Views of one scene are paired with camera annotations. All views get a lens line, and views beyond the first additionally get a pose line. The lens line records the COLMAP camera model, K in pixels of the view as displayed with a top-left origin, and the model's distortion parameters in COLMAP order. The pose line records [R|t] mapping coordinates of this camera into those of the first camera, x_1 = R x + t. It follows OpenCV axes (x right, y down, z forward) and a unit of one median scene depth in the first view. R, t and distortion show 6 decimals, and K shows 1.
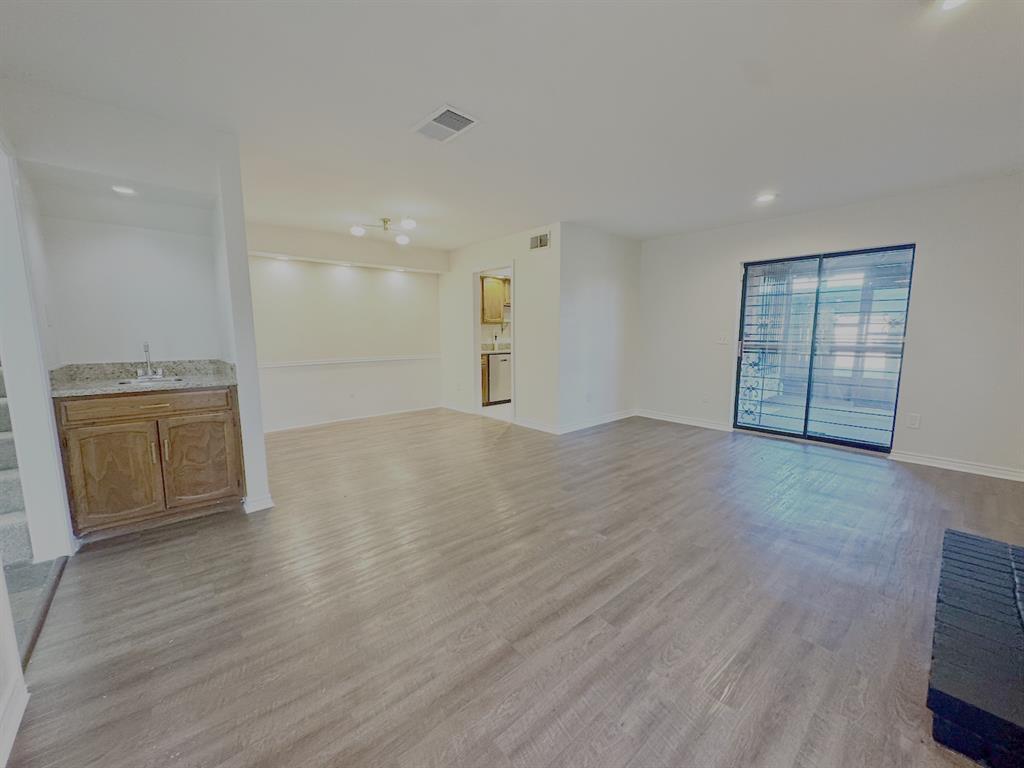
lens RADIAL K [[408.1, 0, 510.7], [0, 408.1, 383.5], [0, 0, 1]] dist [-0.002453, -0.000372]
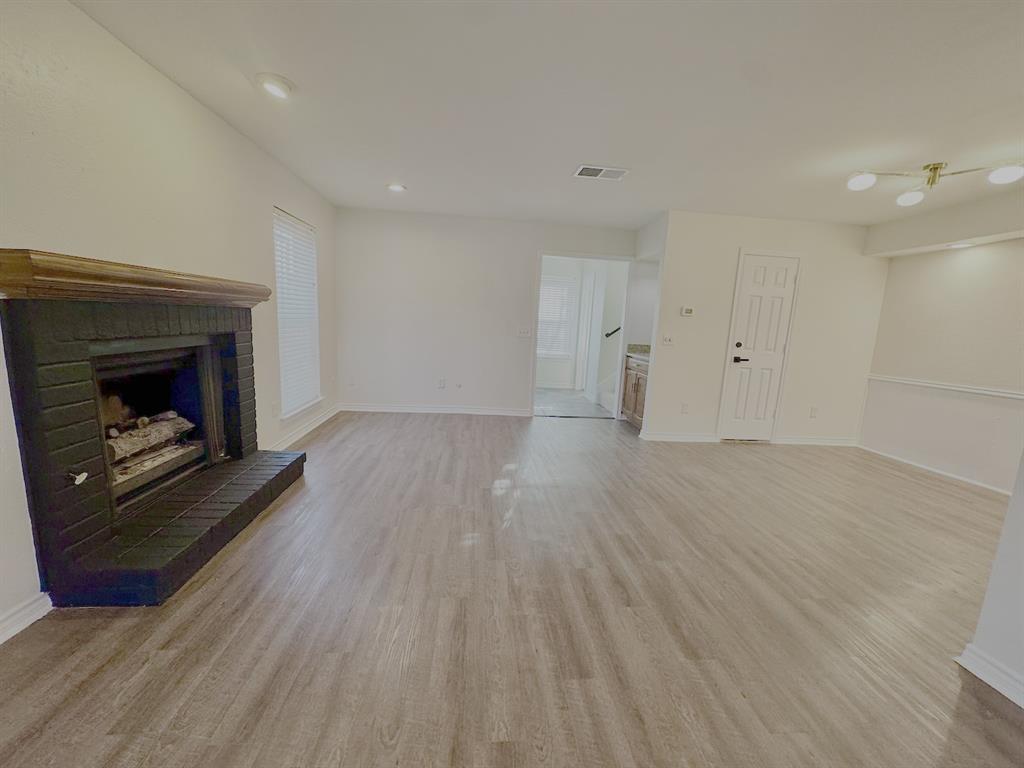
lens RADIAL K [[408.1, 0, 512.0], [0, 408.1, 386.8], [0, 0, 1]] dist [-0.002453, -0.000372]
pose [[-0.598054, 0.098618, -0.795366, 0.670538], [-0.147432, 0.961928, 0.230127, -0.128554], [0.787779, 0.254891, -0.560745, 0.999615]]
